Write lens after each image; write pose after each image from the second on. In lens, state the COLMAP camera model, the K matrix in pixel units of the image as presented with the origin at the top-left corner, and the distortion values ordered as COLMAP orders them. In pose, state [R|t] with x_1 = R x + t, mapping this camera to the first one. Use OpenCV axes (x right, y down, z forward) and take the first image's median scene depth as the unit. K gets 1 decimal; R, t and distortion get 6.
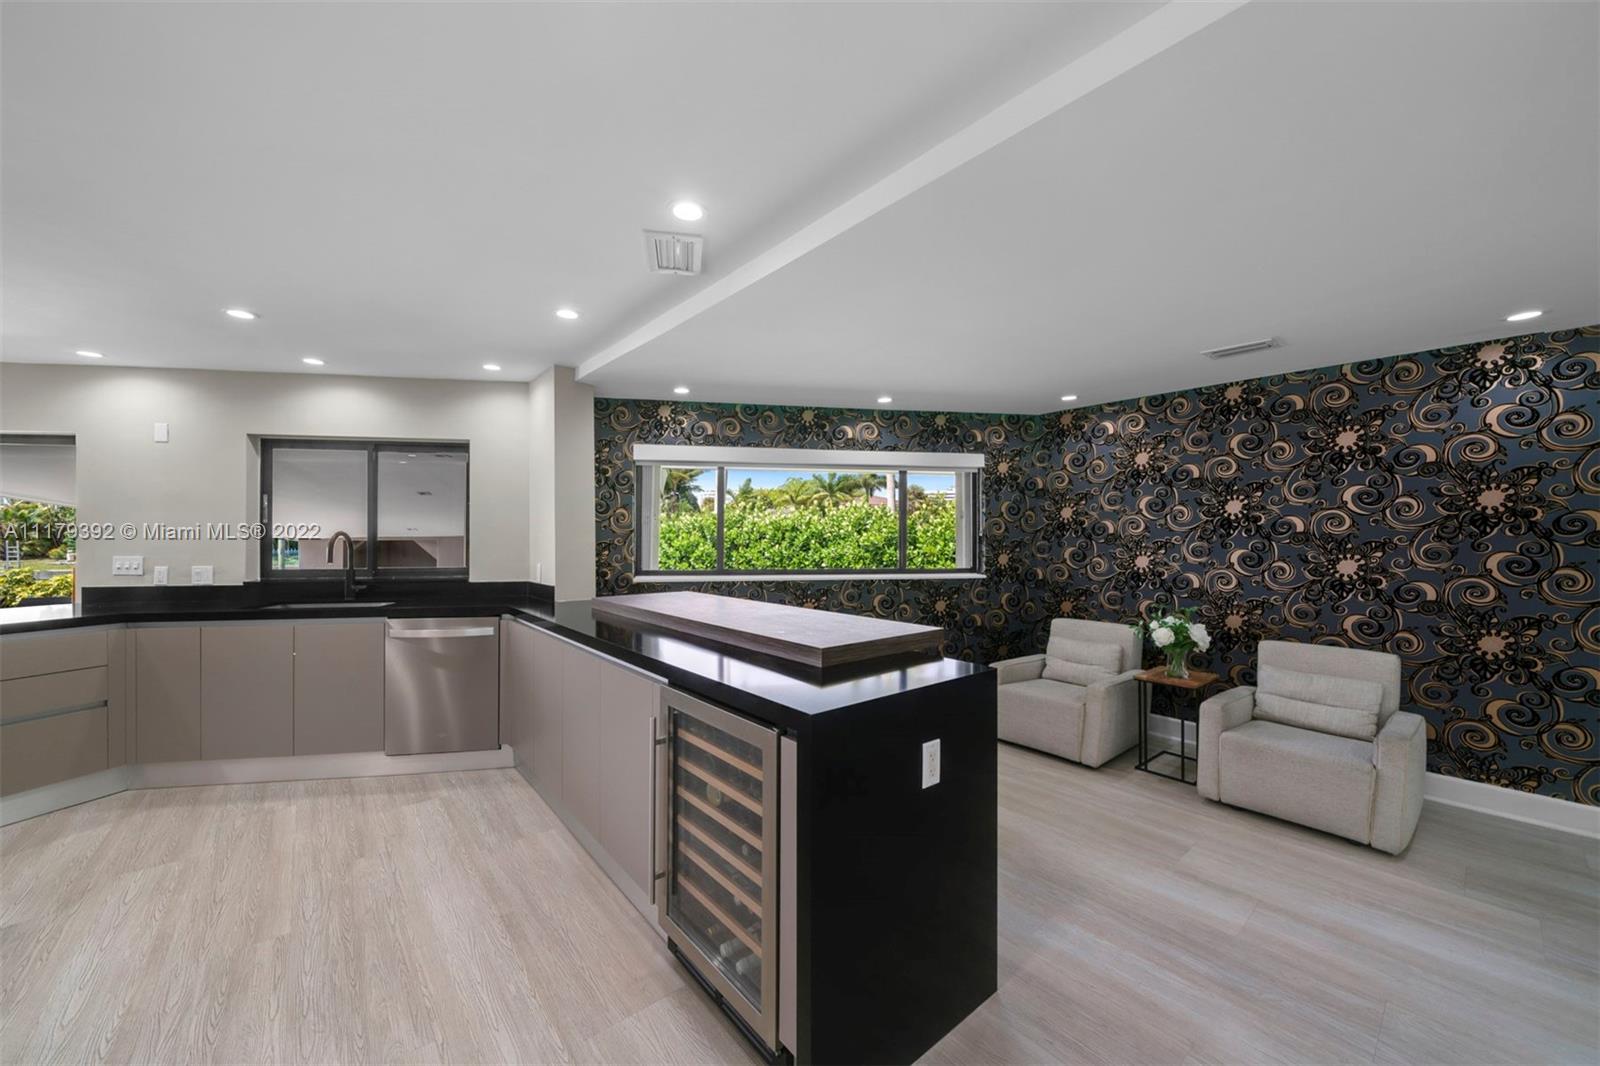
lens RADIAL K [[597.4, 0, 772.4], [0, 597.4, 534.3], [0, 0, 1]] dist [-0.002124, -0.000100]
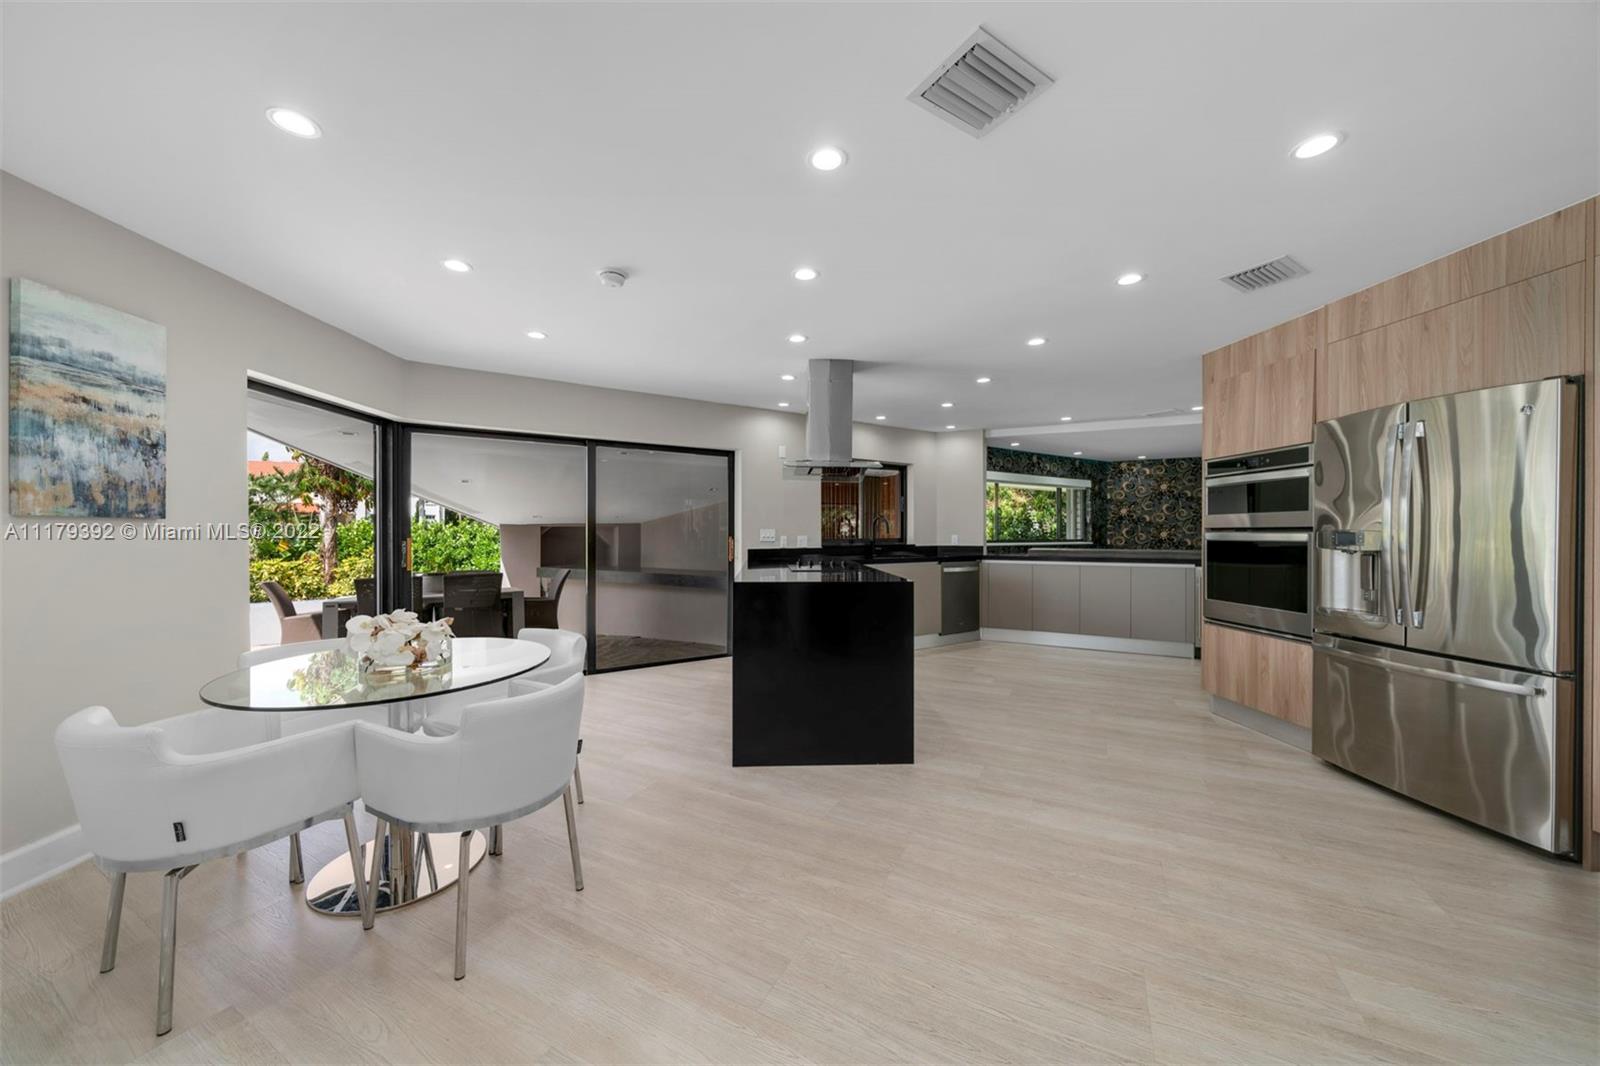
lens RADIAL K [[597.4, 0, 772.4], [0, 597.4, 534.3], [0, 0, 1]] dist [-0.002124, -0.000100]
pose [[0.918893, -0.000447, 0.394506, -1.484444], [-0.002458, 0.999973, 0.006857, 0.033132], [-0.394498, -0.007271, 0.918868, -0.417185]]
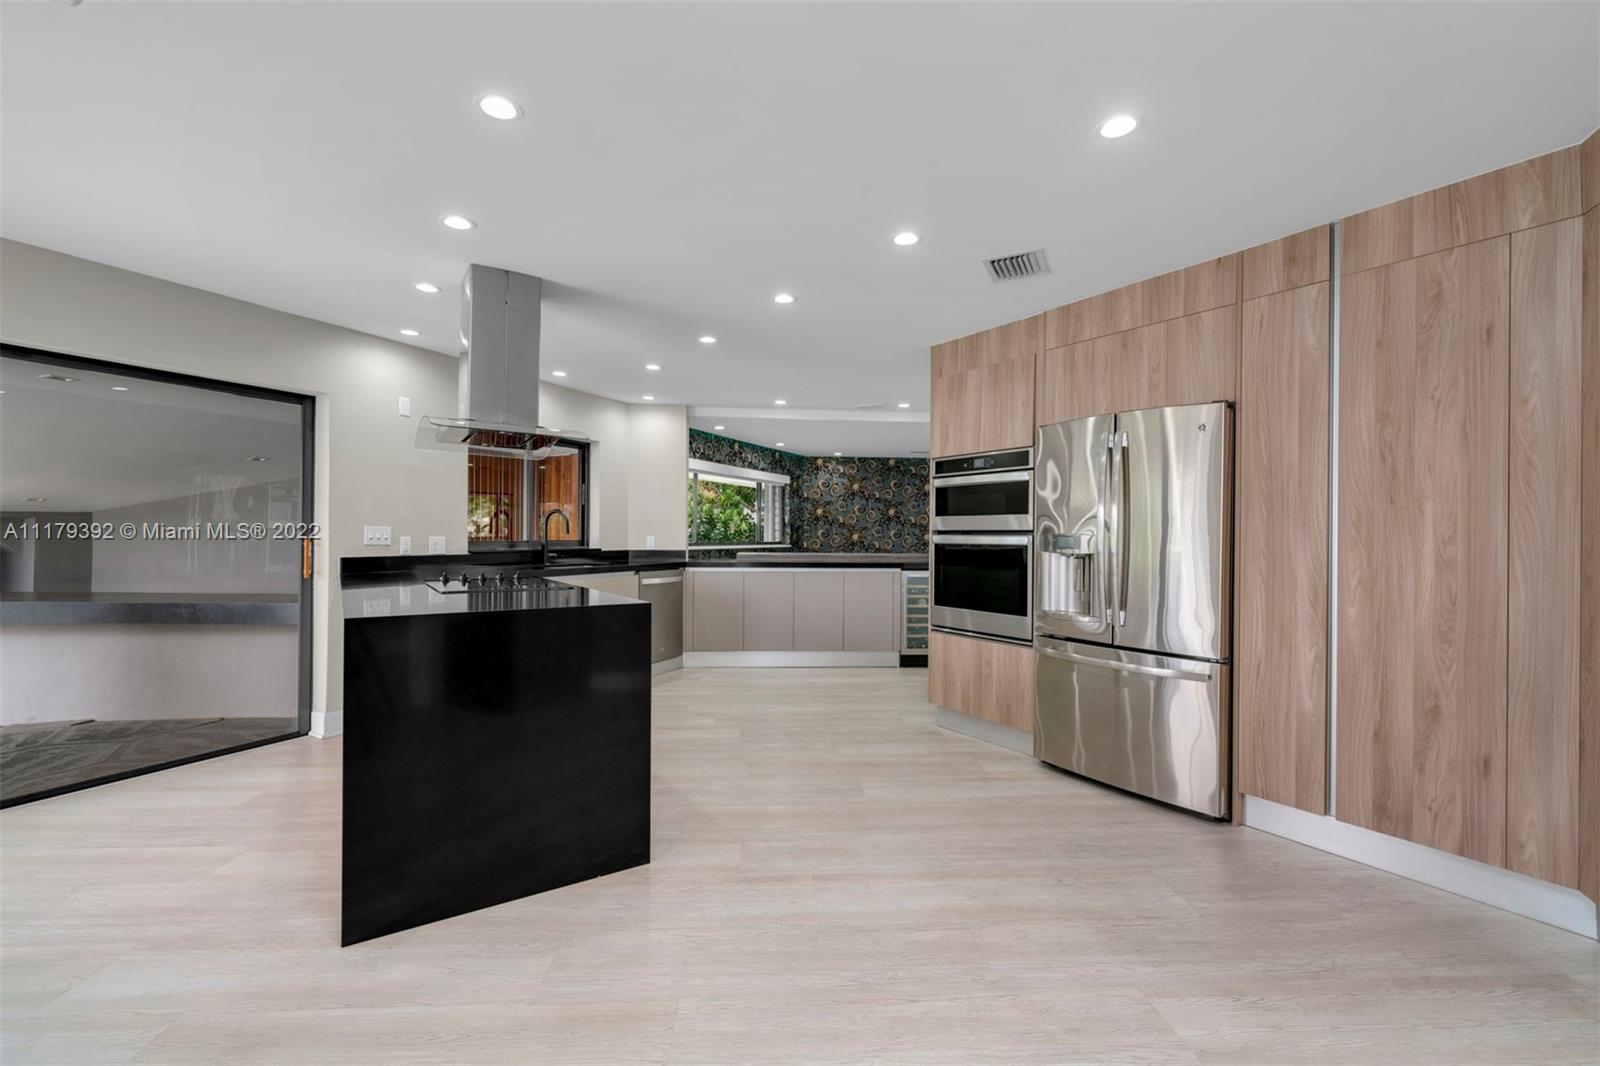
lens RADIAL K [[723.2, 0, 817.2], [0, 723.2, 535.1], [0, 0, 1]] dist [0.001906, 0.000200]
pose [[0.553345, 0.003760, 0.832944, -1.475521], [-0.011165, 0.999933, 0.002903, 0.033825], [-0.832878, -0.010906, 0.553350, -0.263149]]
